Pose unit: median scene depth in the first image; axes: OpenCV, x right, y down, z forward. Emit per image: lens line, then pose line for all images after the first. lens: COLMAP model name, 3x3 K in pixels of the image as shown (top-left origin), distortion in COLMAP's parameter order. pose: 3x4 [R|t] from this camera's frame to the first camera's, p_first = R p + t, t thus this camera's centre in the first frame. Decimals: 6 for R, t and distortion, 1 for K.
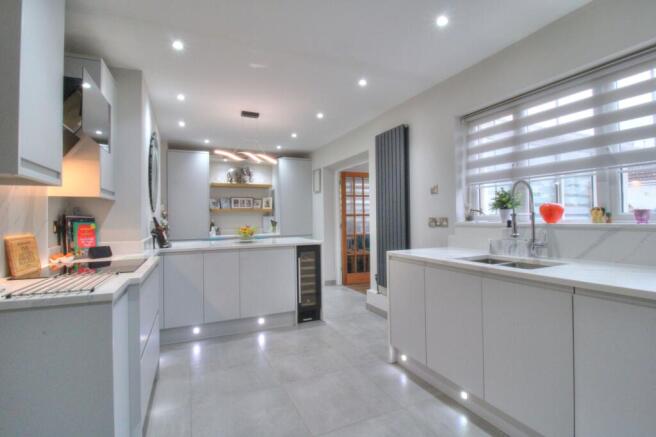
lens RADIAL K [[308.5, 0, 329.6], [0, 308.5, 213.5], [0, 0, 1]] dist [-0.001122, -0.012697]
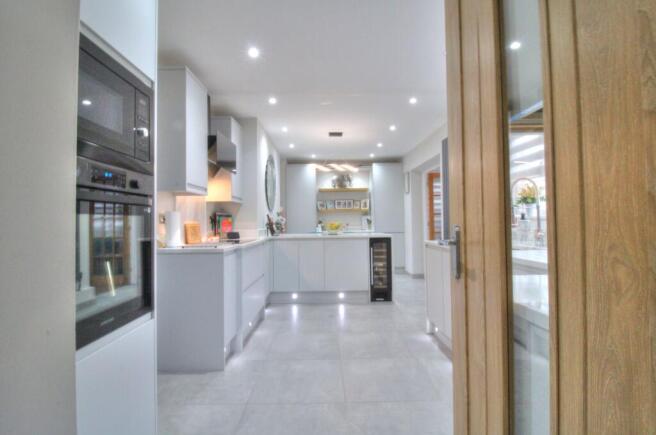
lens RADIAL K [[298.6, 0, 328.0], [0, 298.6, 217.5], [0, 0, 1]] dist [0.000024, 0.000001]
pose [[0.919119, -0.002725, -0.393971, 0.205024], [0.005982, 0.999957, 0.007040, 0.013929], [0.393935, -0.008827, 0.919096, -0.153595]]
